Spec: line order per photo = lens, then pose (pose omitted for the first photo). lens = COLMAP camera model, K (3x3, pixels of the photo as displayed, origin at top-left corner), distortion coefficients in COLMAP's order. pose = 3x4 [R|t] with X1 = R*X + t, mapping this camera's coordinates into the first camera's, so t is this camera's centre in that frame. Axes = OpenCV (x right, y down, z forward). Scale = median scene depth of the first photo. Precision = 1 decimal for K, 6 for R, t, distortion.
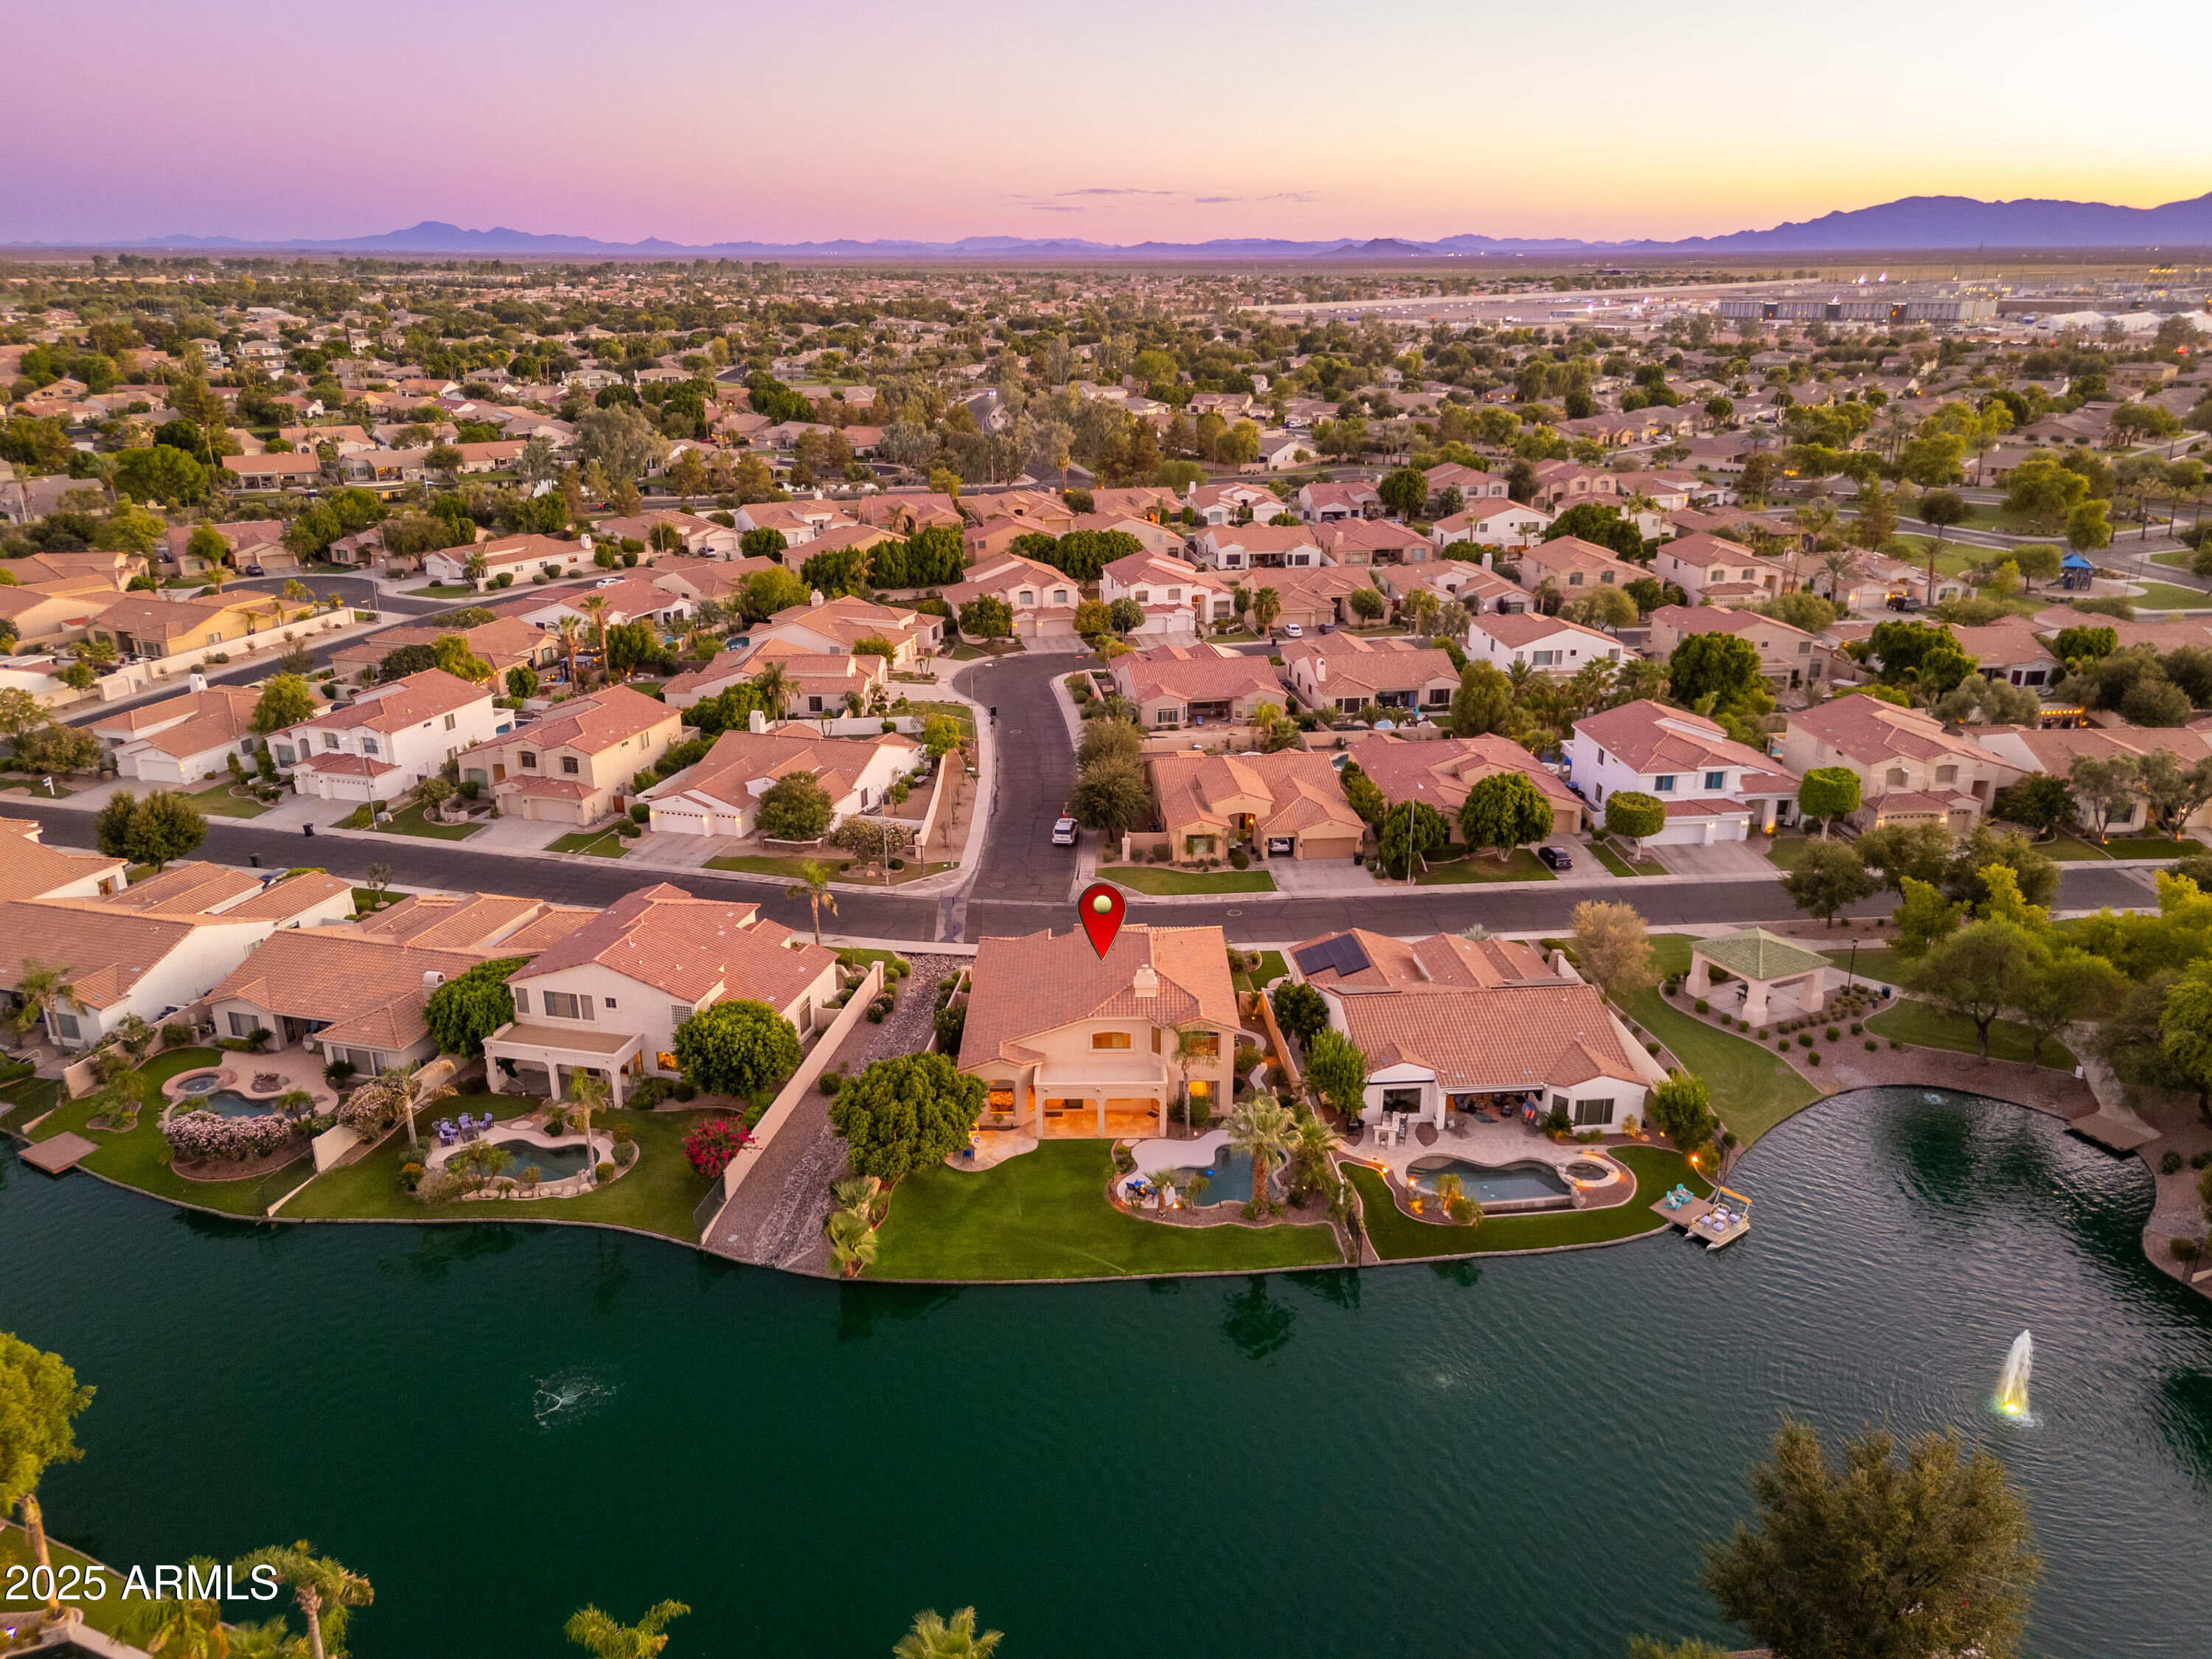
lens RADIAL K [[1640.6, 0, 1115.9], [0, 1640.6, 820.3], [0, 0, 1]] dist [0.076822, -0.052384]
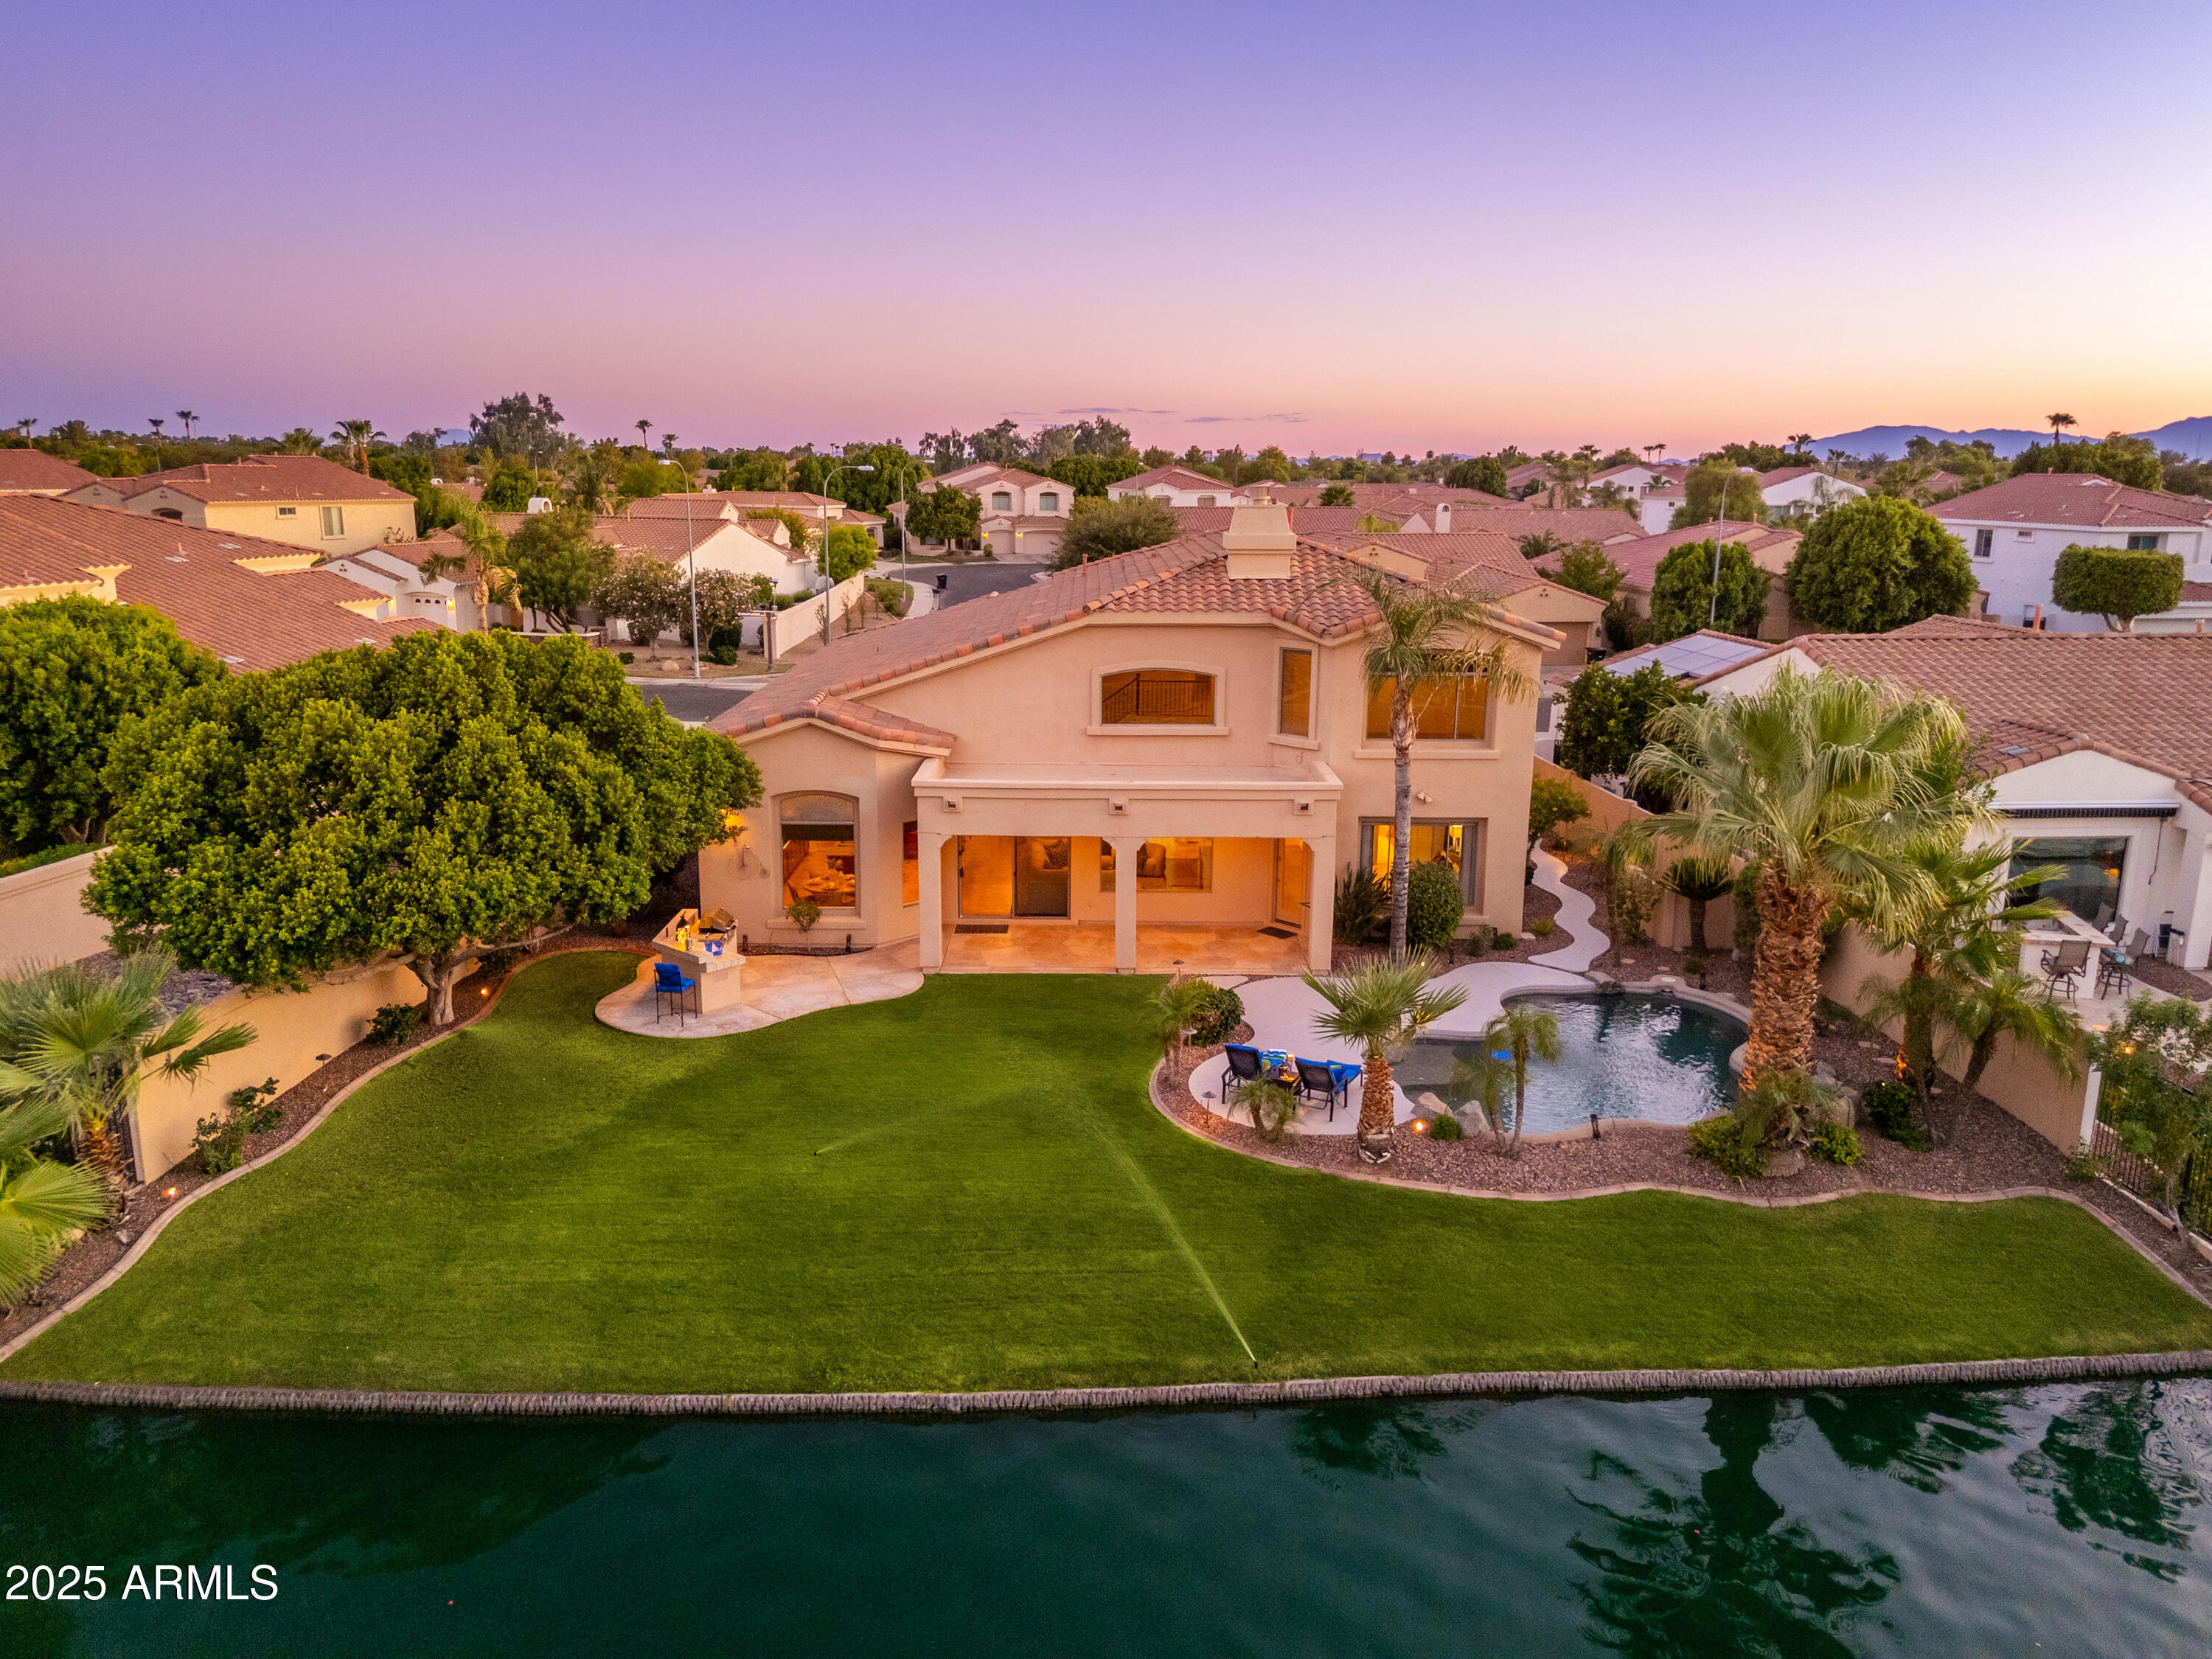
lens RADIAL K [[1640.6, 0, 1115.9], [0, 1640.6, 820.3], [0, 0, 1]] dist [0.076822, -0.052384]
pose [[0.999882, 0.014736, 0.004255, -0.012518], [-0.014119, 0.992672, -0.120010, 0.202408], [-0.005992, 0.119935, 0.992764, 0.684451]]
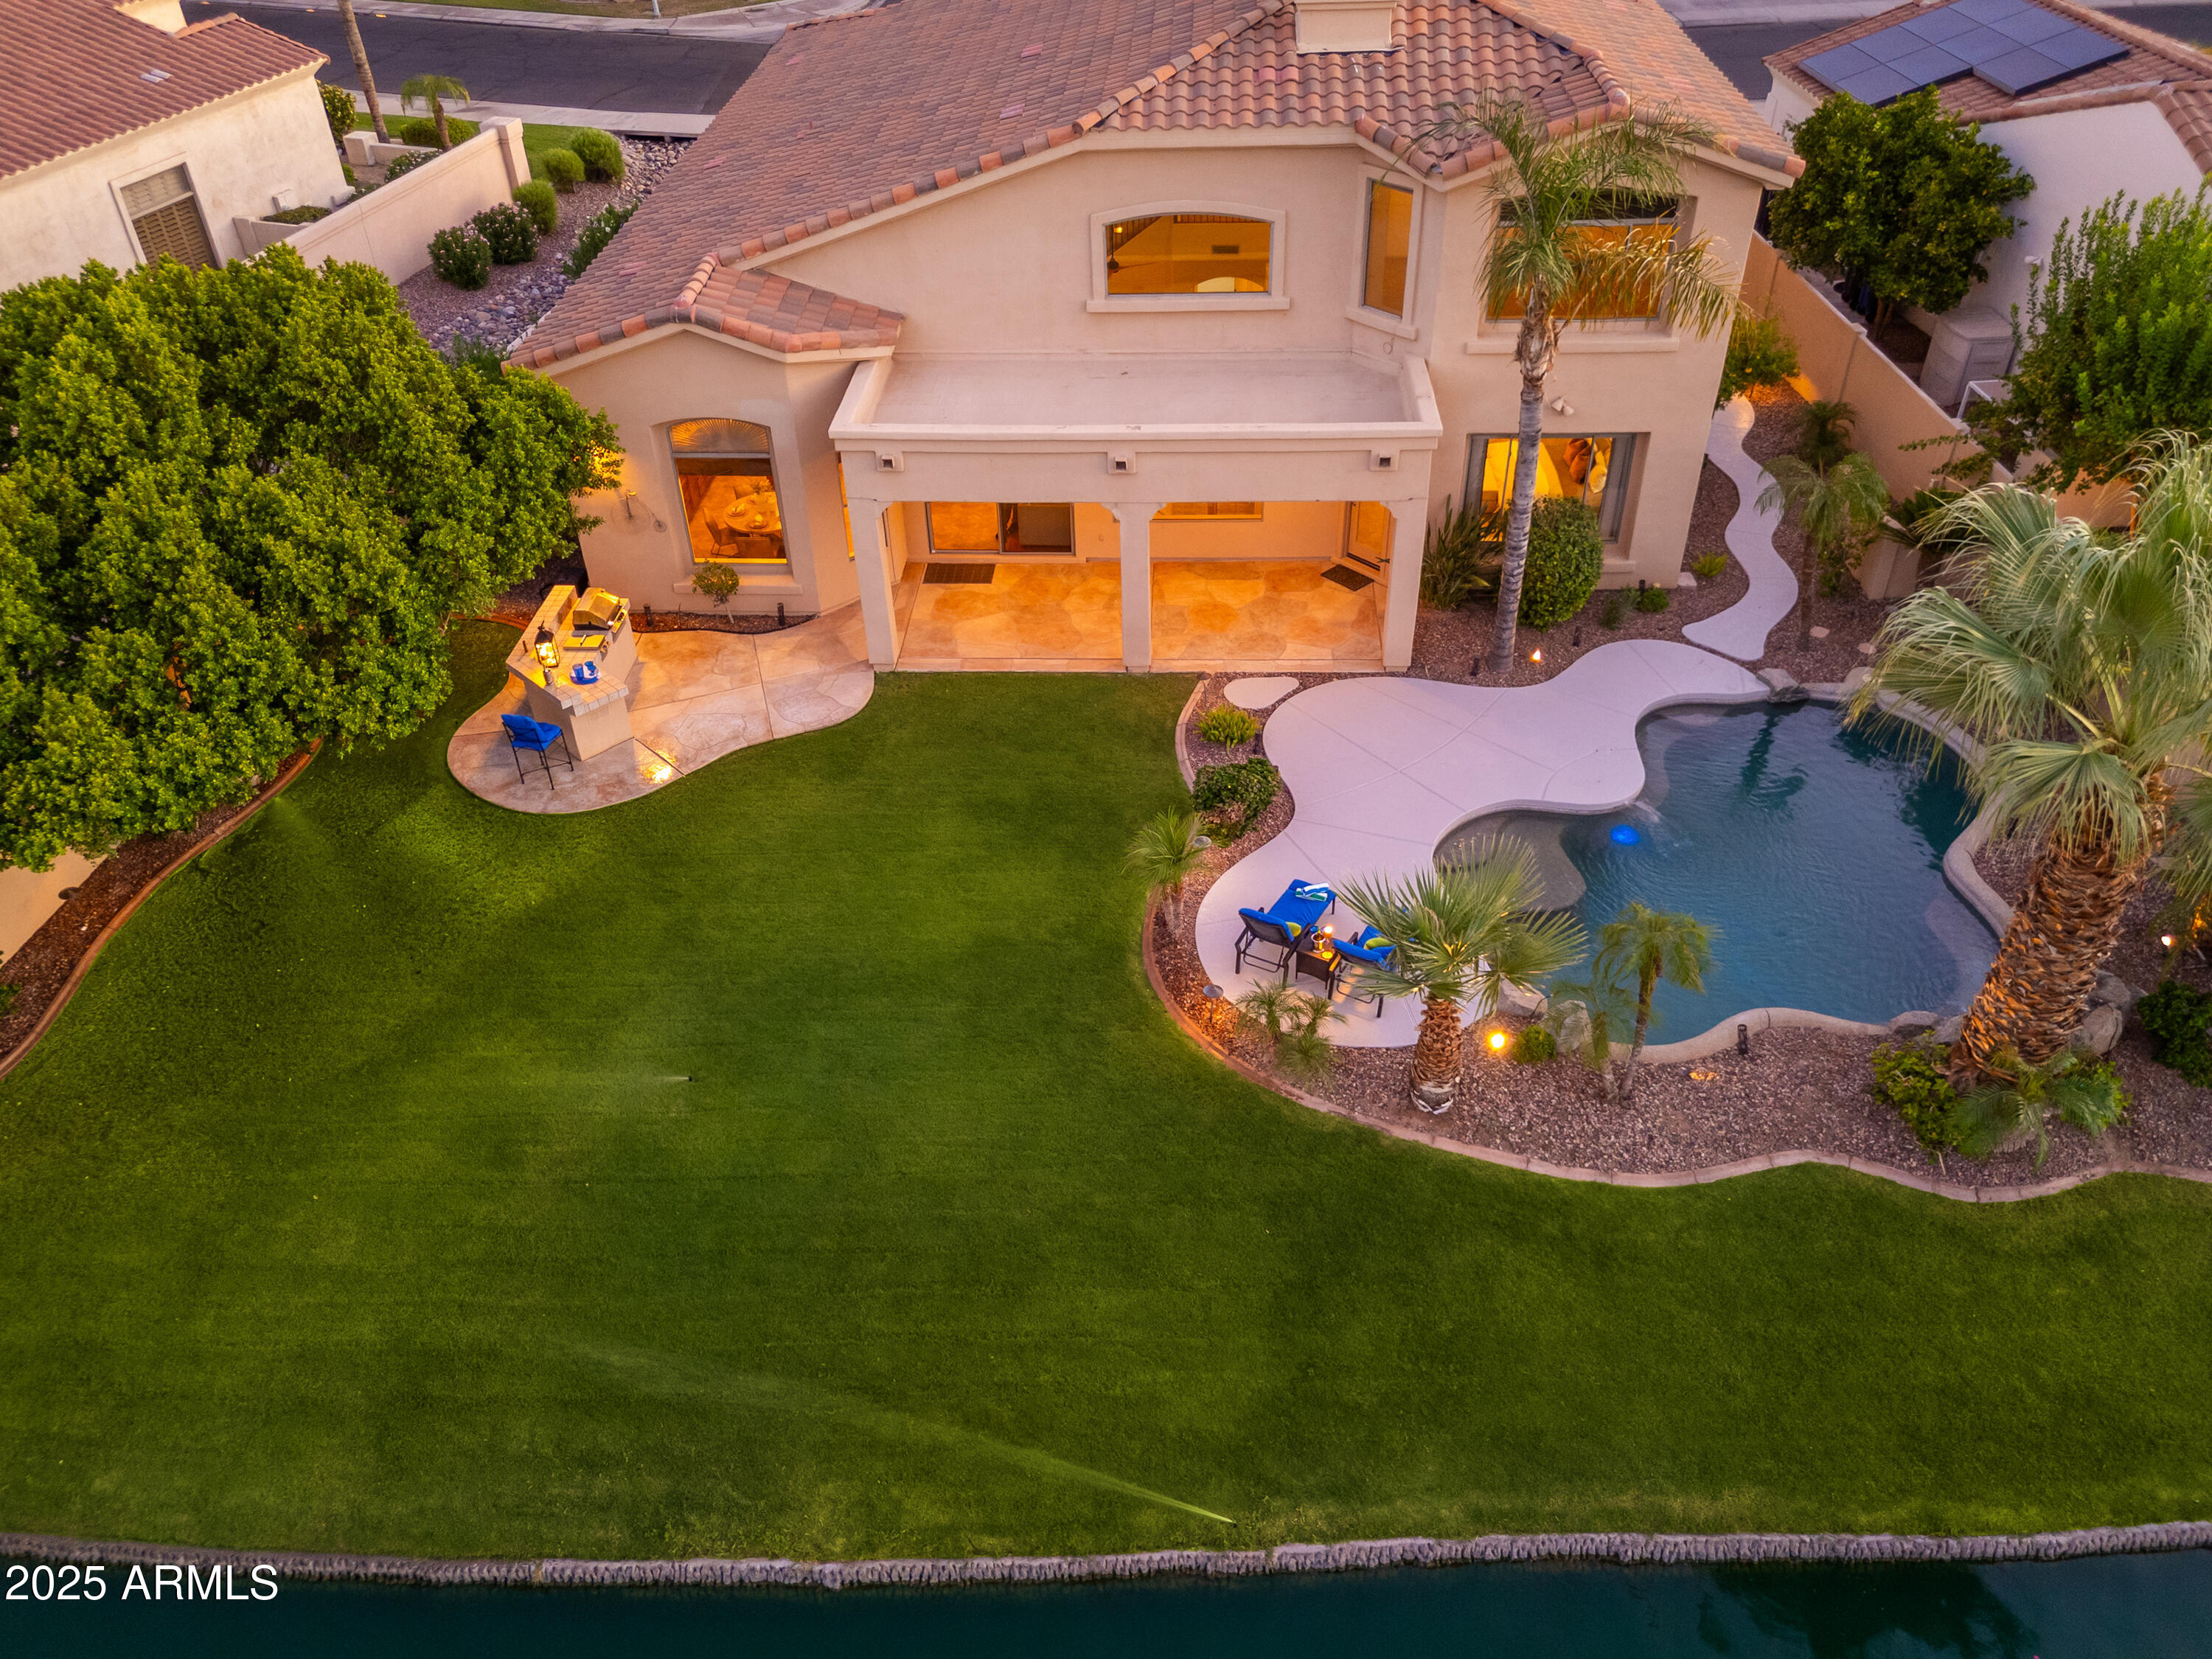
lens RADIAL K [[1676.6, 0, 1110.7], [0, 1676.6, 831.0], [0, 0, 1]] dist [0.053840, -0.002619]
pose [[0.998082, 0.020048, -0.058567, 0.002097], [-0.000719, 0.949795, 0.312871, 0.139083], [0.061899, -0.312229, 0.947988, 0.761766]]
